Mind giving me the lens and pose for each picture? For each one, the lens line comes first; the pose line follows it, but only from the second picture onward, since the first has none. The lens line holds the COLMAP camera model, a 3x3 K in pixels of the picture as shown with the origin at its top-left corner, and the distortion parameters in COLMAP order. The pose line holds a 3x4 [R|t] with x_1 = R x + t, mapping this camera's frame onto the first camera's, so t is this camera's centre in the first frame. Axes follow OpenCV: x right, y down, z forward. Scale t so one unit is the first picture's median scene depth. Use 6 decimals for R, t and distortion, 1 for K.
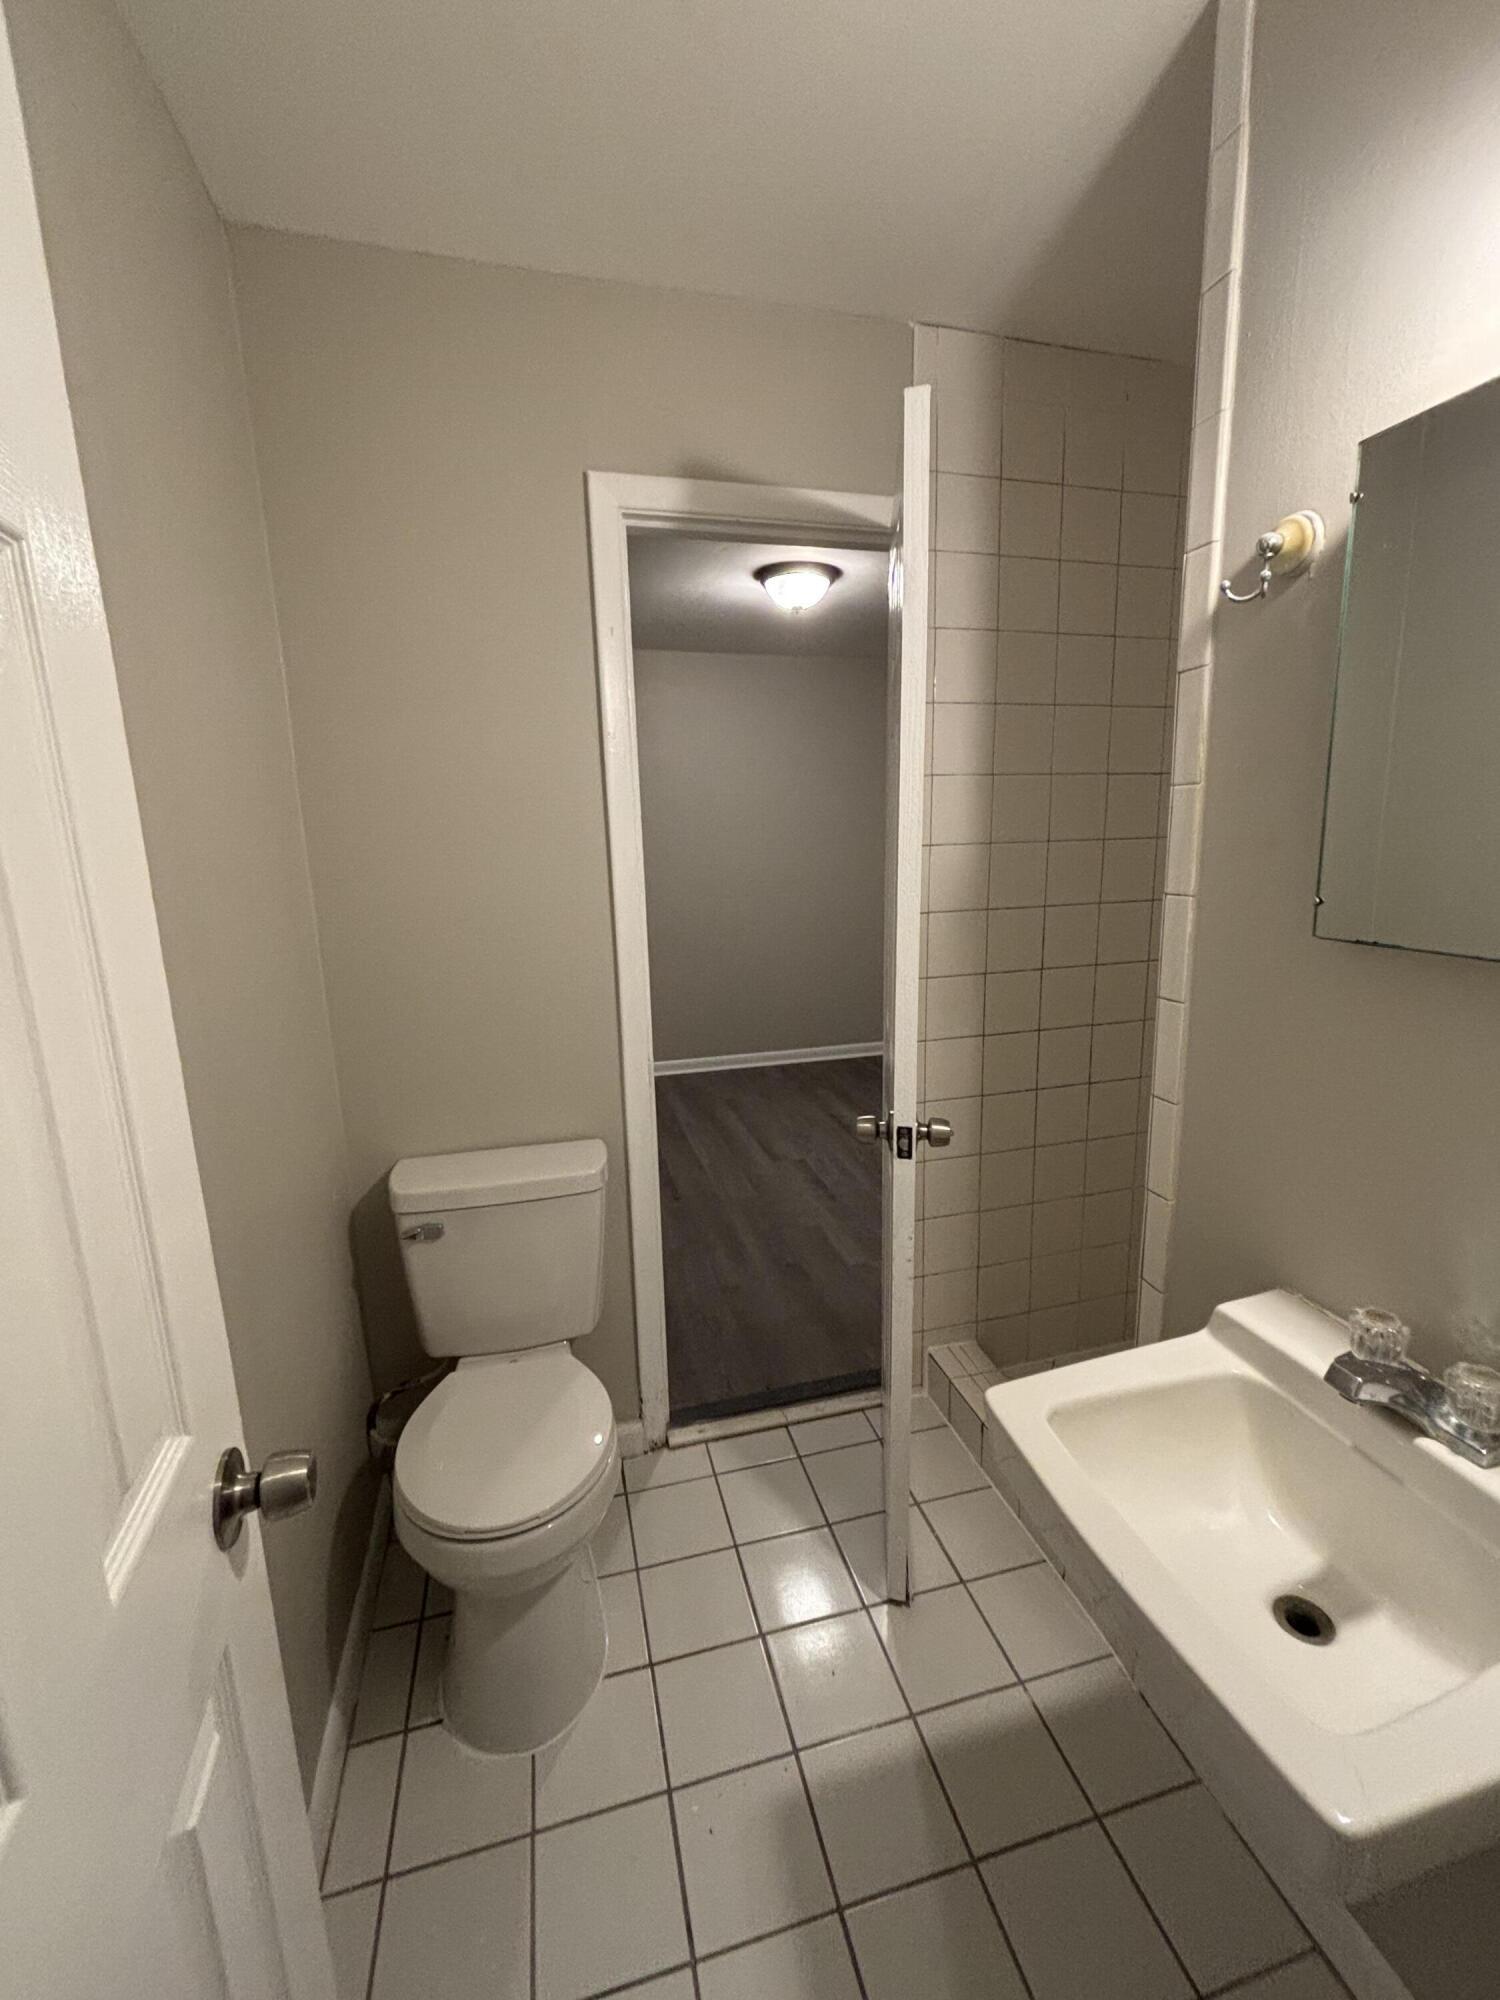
lens RADIAL K [[830.8, 0, 750.0], [0, 830.8, 1000.0], [0, 0, 1]] dist [0.000043, 0.000369]
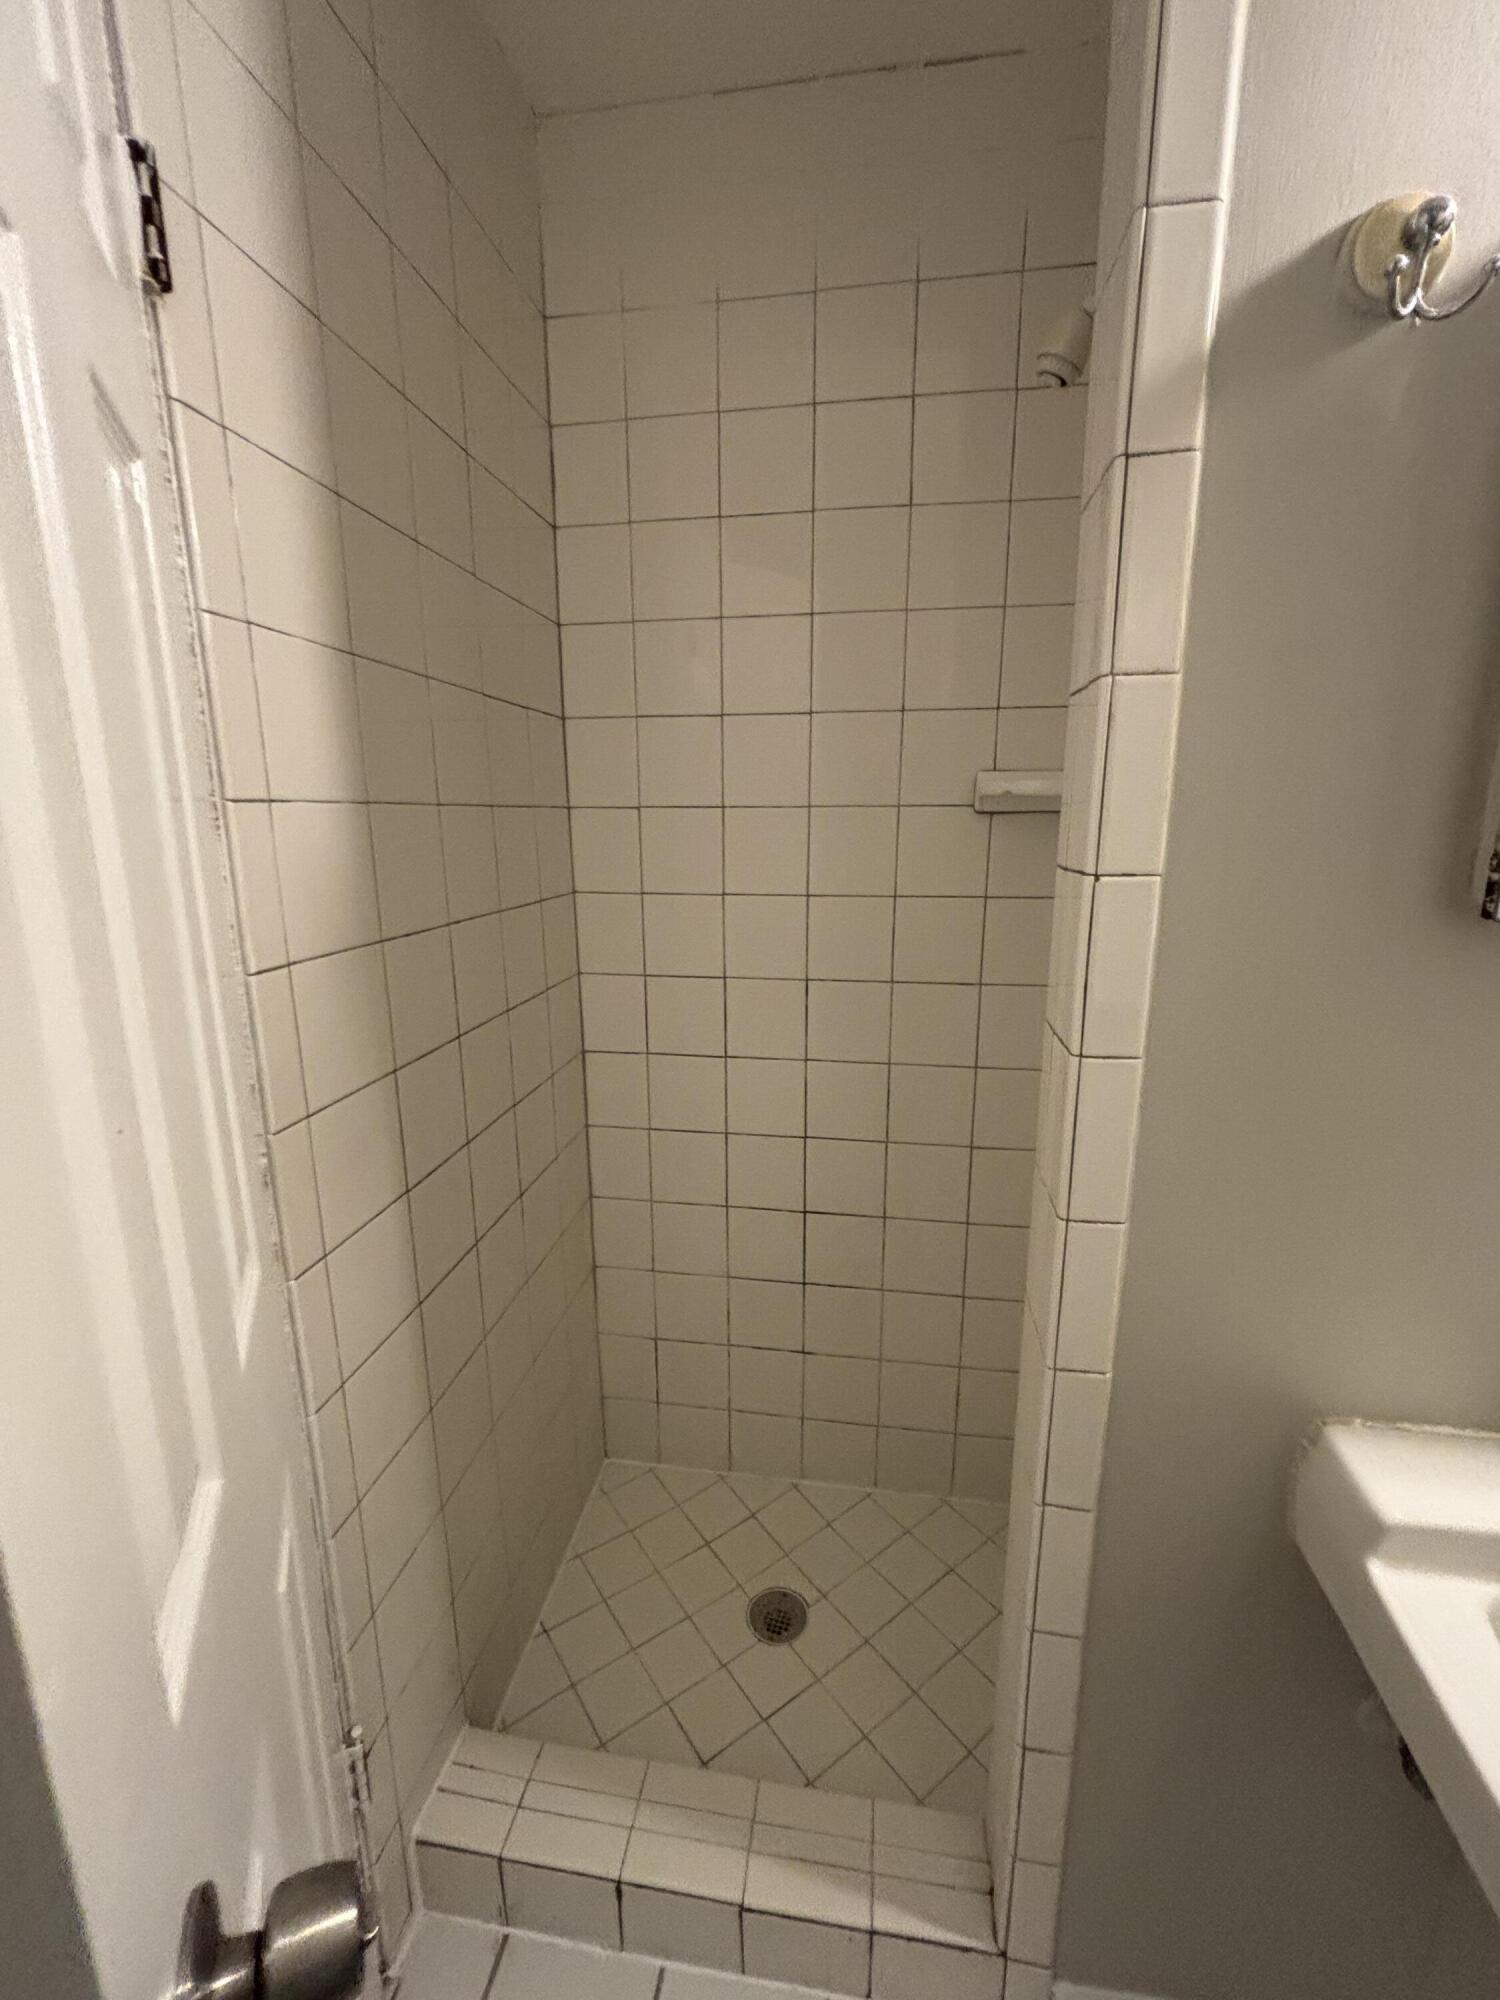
lens RADIAL K [[830.8, 0, 750.0], [0, 830.8, 1000.0], [0, 0, 1]] dist [0.000043, 0.000369]
pose [[0.412400, -0.175428, 0.893952, -0.064519], [0.171202, 0.978725, 0.113084, -0.098445], [-0.894771, 0.106411, 0.433660, 0.629519]]
